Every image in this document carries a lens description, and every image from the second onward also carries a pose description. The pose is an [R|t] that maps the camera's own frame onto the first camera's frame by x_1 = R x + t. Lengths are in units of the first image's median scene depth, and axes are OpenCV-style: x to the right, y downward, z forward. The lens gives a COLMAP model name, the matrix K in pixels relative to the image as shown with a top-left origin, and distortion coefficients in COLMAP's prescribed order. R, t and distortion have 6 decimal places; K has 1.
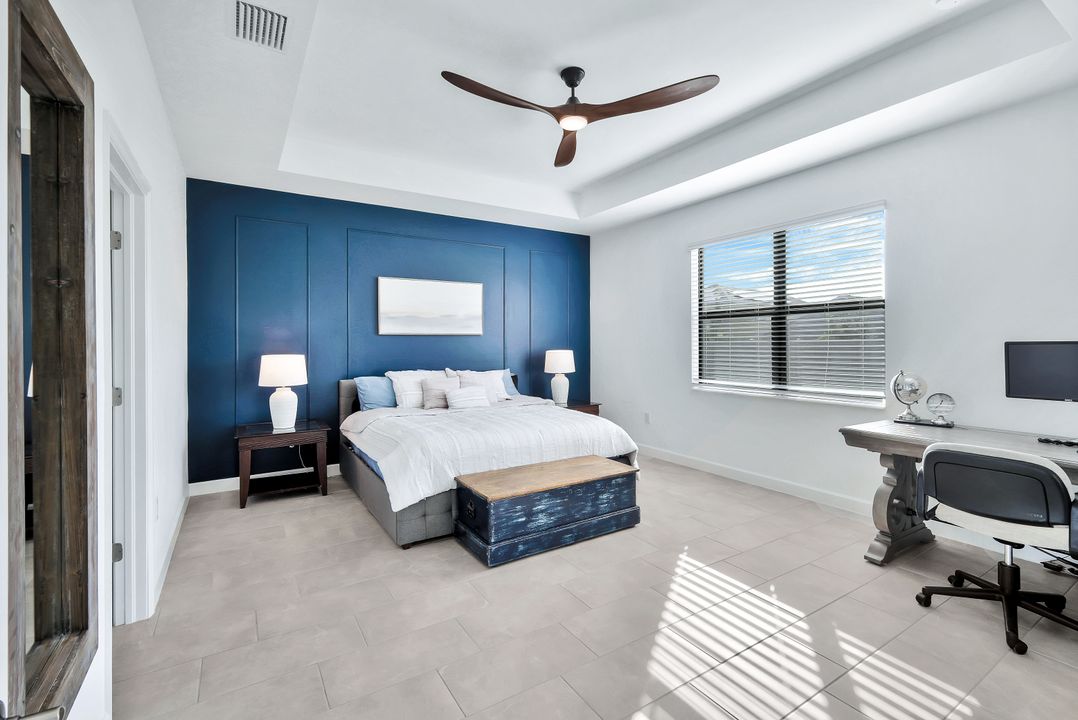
lens RADIAL K [[478.8, 0, 540.5], [0, 478.8, 351.0], [0, 0, 1]] dist [0.002245, 0.000764]
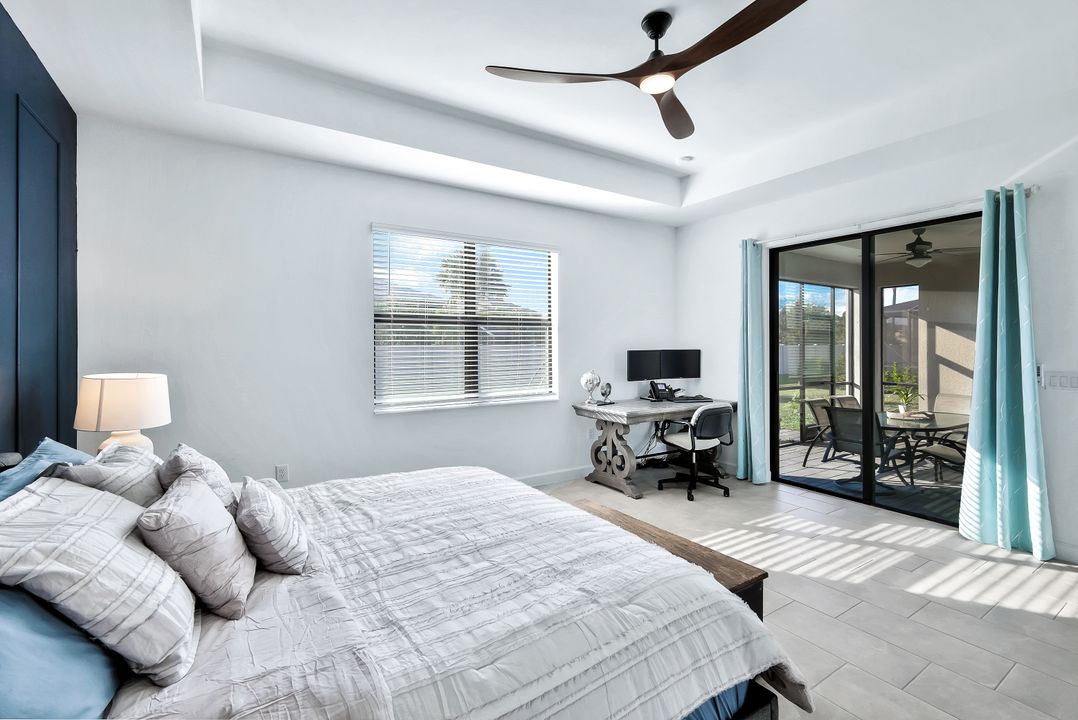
lens RADIAL K [[478.8, 0, 540.5], [0, 478.8, 351.0], [0, 0, 1]] dist [0.002245, 0.000764]
pose [[-0.011791, -0.022056, 0.999687, -0.554728], [0.010194, 0.999702, 0.022177, -0.041105], [-0.999879, 0.010453, -0.011563, 0.901830]]
